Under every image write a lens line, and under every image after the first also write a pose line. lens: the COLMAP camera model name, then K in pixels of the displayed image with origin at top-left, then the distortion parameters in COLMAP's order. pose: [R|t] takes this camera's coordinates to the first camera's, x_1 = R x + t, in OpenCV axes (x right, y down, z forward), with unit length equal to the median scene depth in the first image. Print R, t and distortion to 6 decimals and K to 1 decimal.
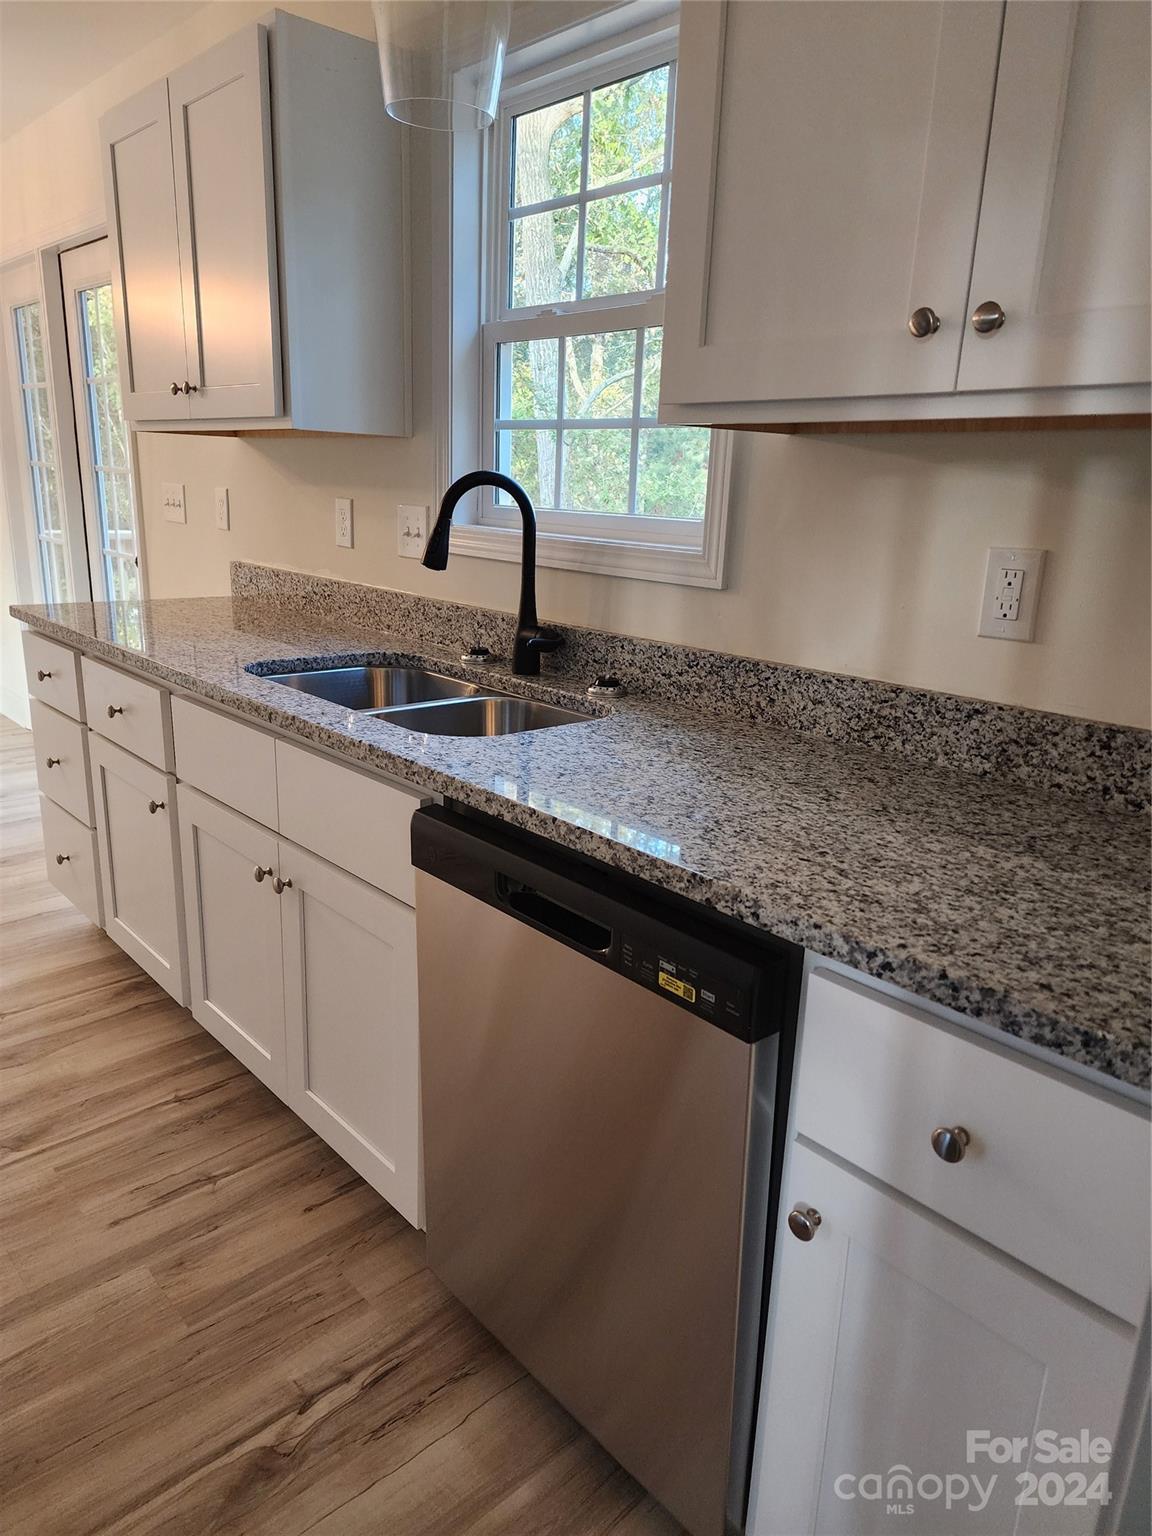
lens RADIAL K [[1014.5, 0, 567.1], [0, 1014.5, 757.8], [0, 0, 1]] dist [0.077085, -0.069418]
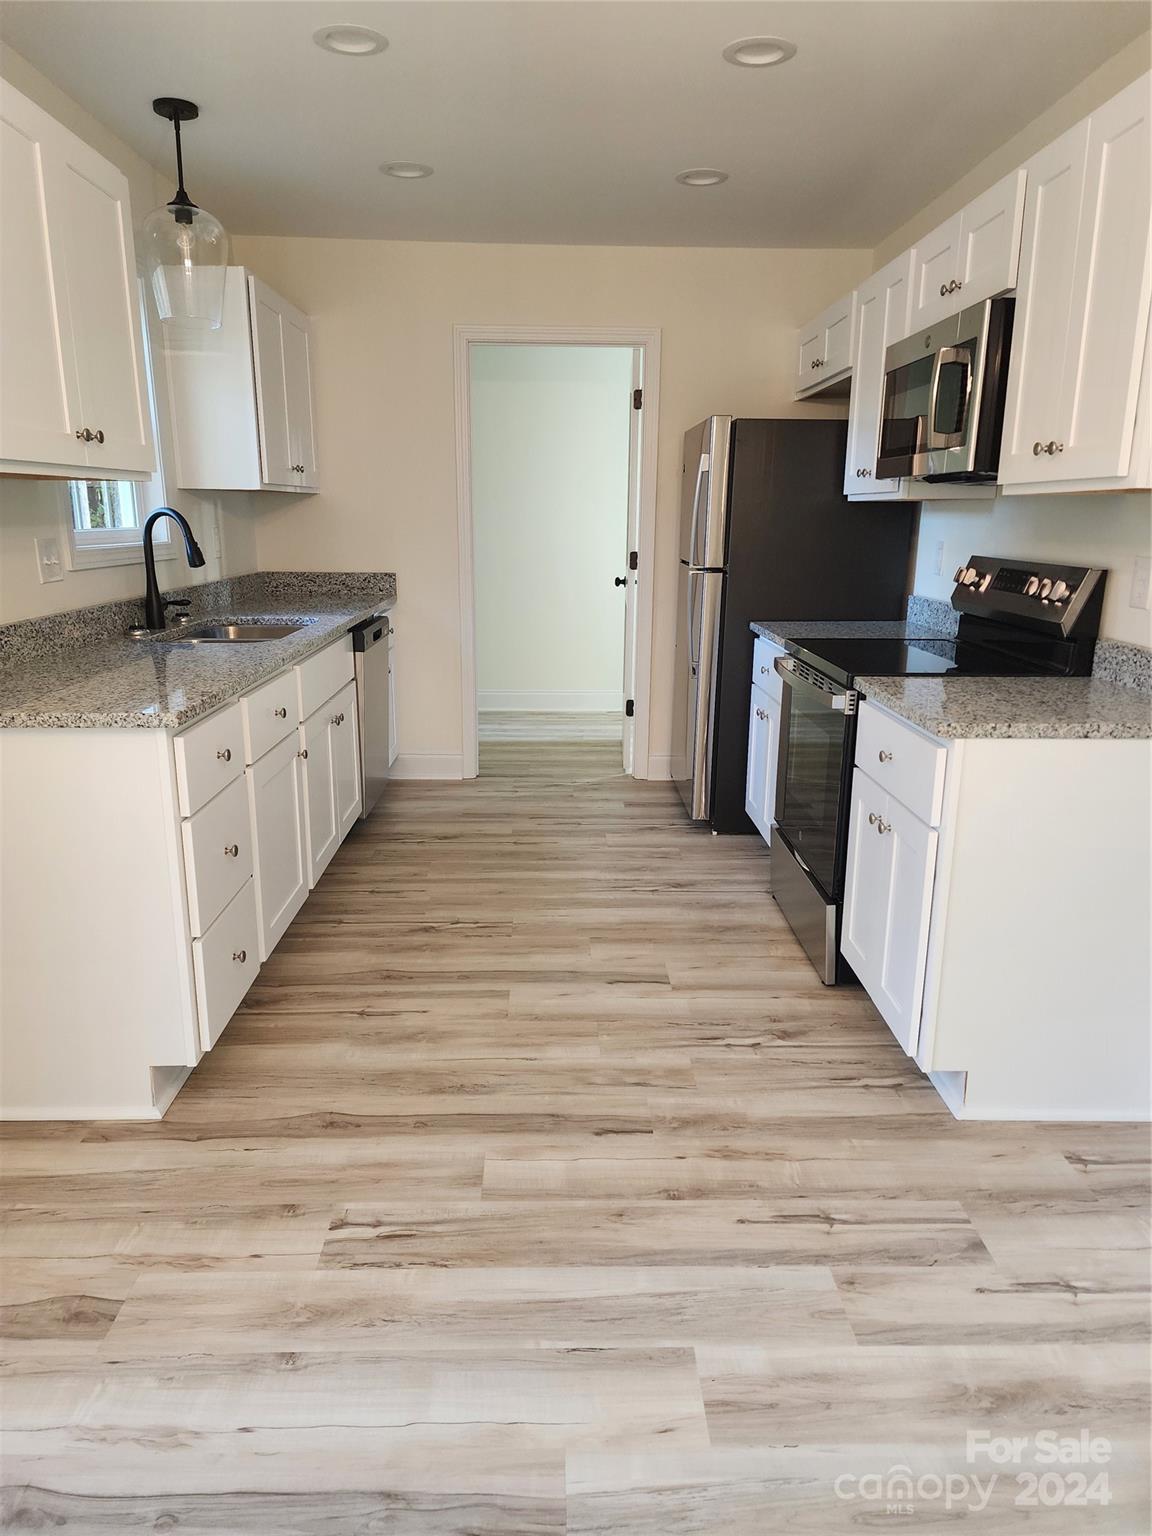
lens RADIAL K [[1014.5, 0, 567.1], [0, 1014.5, 757.8], [0, 0, 1]] dist [0.077085, -0.069418]
pose [[-0.755185, -0.192060, 0.626744, -1.607411], [0.141017, 0.886130, 0.441461, -0.533909], [-0.640164, 0.421766, -0.642109, 1.730420]]
